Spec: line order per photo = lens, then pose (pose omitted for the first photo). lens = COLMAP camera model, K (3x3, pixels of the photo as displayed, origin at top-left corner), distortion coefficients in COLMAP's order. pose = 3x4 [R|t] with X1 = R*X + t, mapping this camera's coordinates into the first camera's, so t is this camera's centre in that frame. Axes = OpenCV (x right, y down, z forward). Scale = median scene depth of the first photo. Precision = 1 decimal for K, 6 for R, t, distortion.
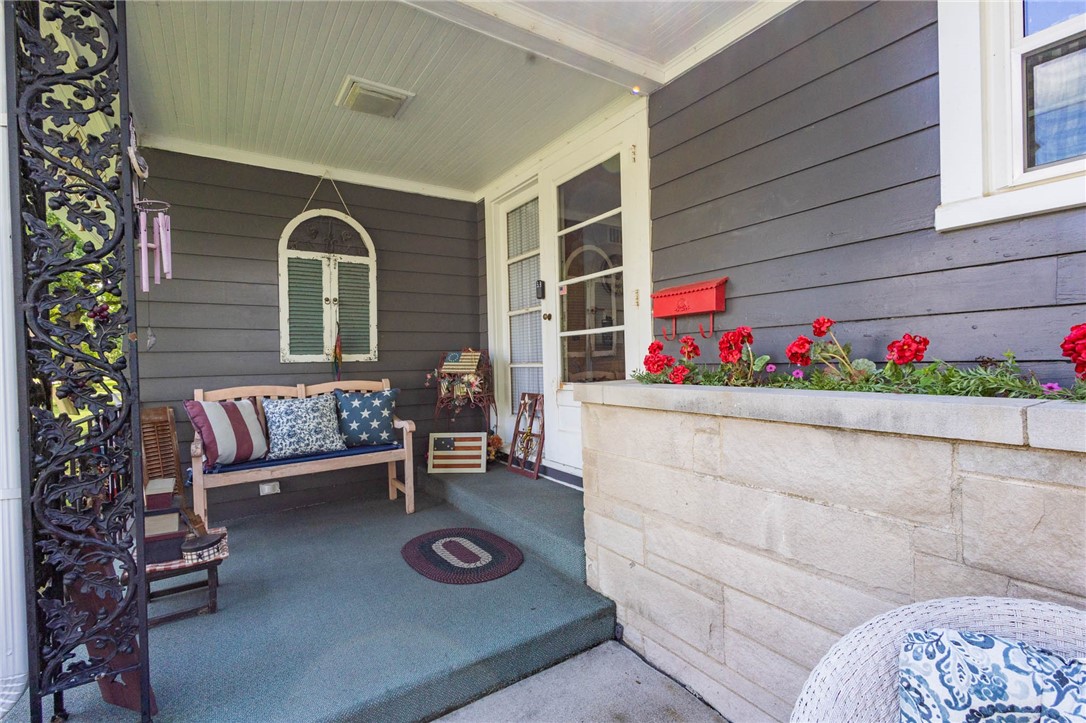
lens RADIAL K [[496.1, 0, 541.6], [0, 496.1, 360.1], [0, 0, 1]] dist [-0.003764, -0.000460]
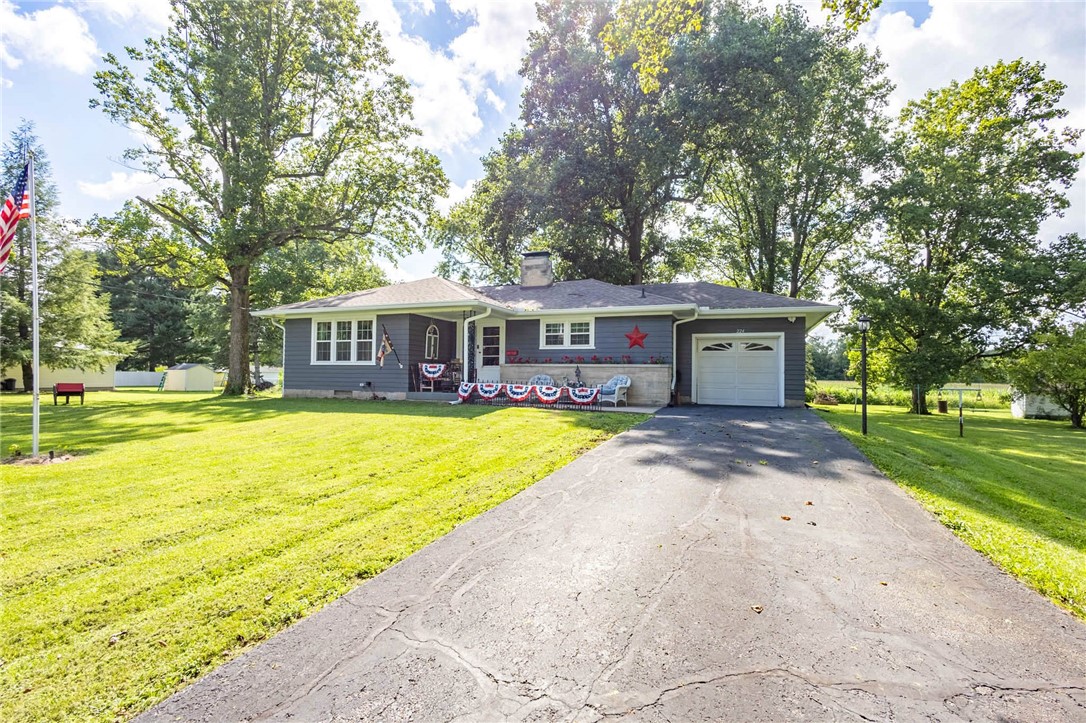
lens RADIAL K [[496.1, 0, 546.3], [0, 496.1, 362.3], [0, 0, 1]] dist [-0.003764, -0.000460]
pose [[0.834720, 0.016330, 0.550432, -2.380518], [-0.005295, 0.999752, -0.021631, 0.122382], [-0.550649, 0.015141, 0.834600, -3.849026]]
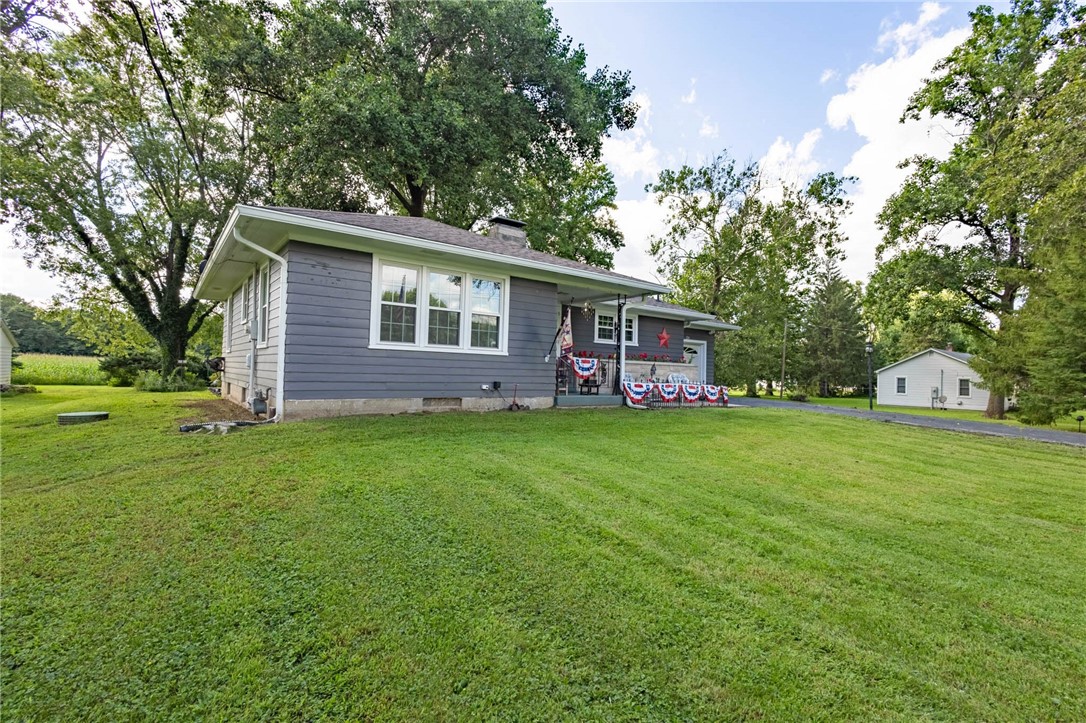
lens RADIAL K [[496.1, 0, 544.7], [0, 496.1, 364.3], [0, 0, 1]] dist [-0.003764, -0.000460]
pose [[-0.063780, 0.000761, 0.997964, -4.446782], [-0.030905, 0.999519, -0.002737, 0.107238], [-0.997485, -0.031016, -0.063726, 1.854312]]
